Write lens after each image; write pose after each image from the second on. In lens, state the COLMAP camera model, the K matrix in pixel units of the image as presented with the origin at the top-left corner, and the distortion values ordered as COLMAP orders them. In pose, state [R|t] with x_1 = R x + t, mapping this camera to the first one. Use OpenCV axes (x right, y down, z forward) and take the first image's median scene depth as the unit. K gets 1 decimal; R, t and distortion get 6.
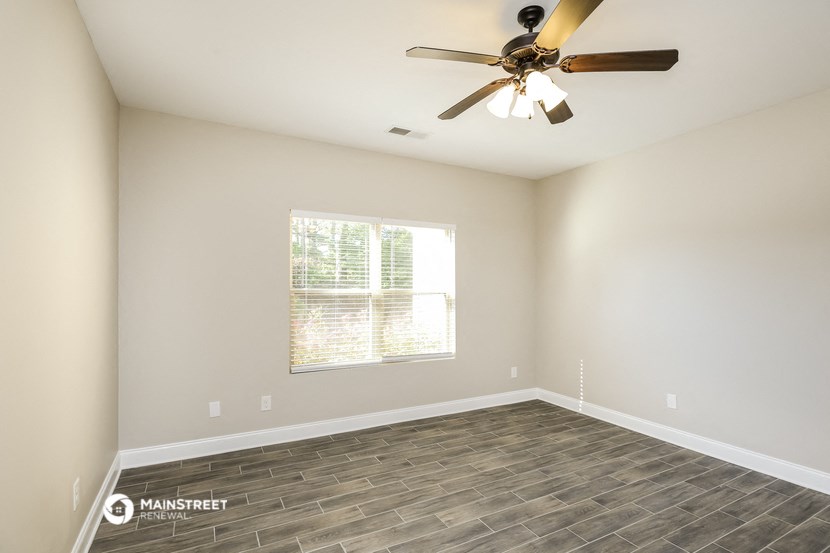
lens RADIAL K [[395.0, 0, 416.6], [0, 395.0, 291.9], [0, 0, 1]] dist [-0.000320, -0.000402]
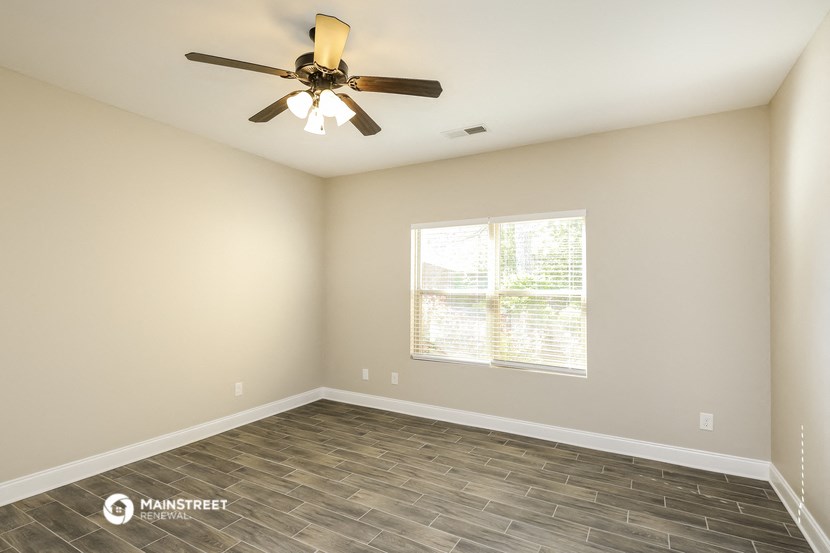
lens RADIAL K [[402.9, 0, 415.7], [0, 402.9, 286.0], [0, 0, 1]] dist [0.013503, -0.000920]
pose [[0.543991, -0.008114, -0.839052, 0.739318], [-0.014691, 0.999708, -0.019192, 0.007027], [0.838962, 0.022767, 0.543713, 0.336719]]
